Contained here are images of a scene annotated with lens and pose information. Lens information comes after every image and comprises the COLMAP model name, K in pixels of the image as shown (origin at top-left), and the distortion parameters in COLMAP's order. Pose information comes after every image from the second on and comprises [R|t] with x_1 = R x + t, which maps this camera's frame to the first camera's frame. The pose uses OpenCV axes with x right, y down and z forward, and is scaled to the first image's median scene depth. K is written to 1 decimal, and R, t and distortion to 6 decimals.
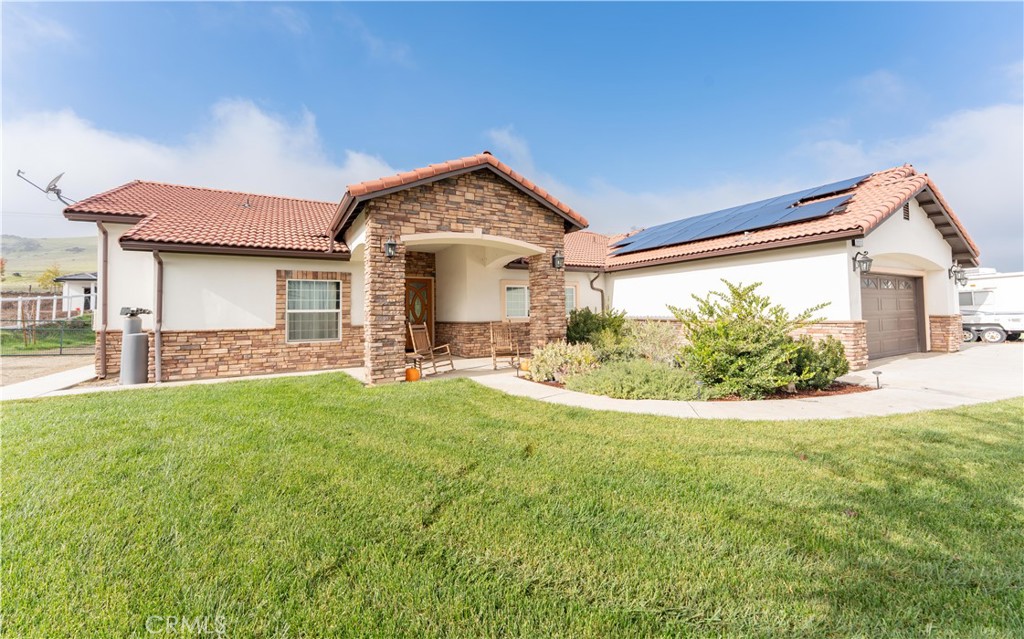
lens RADIAL K [[403.4, 0, 513.2], [0, 403.4, 295.4], [0, 0, 1]] dist [0.000507, 0.000021]
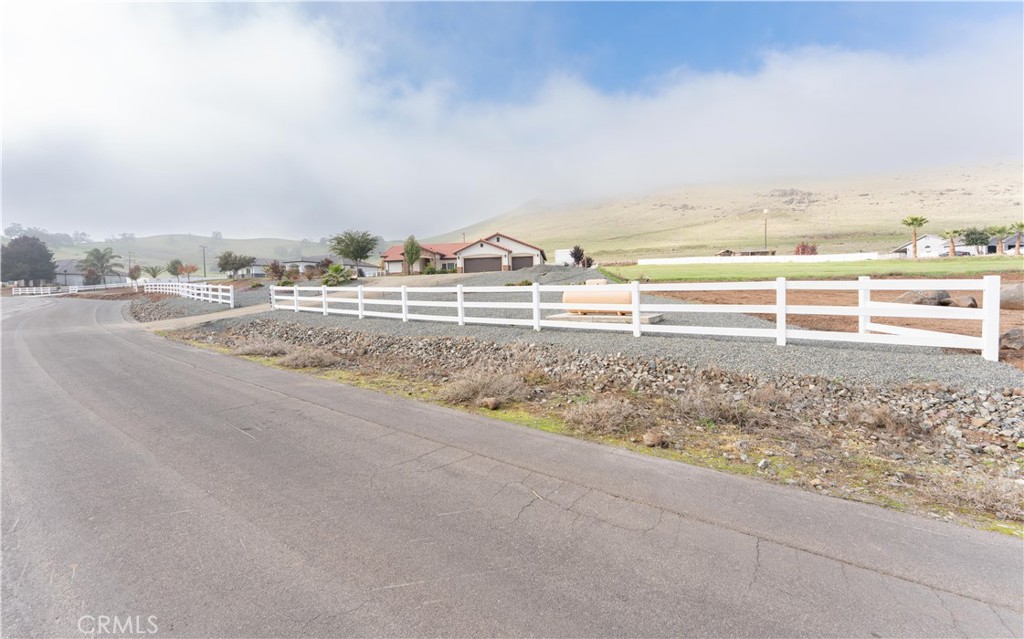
lens RADIAL K [[403.4, 0, 518.9], [0, 403.4, 315.2], [0, 0, 1]] dist [0.000507, 0.000021]
pose [[0.811692, 0.025009, -0.583551, 5.089299], [0.044959, 0.993444, 0.105112, 0.179971], [0.582353, -0.111555, 0.805245, -3.448653]]
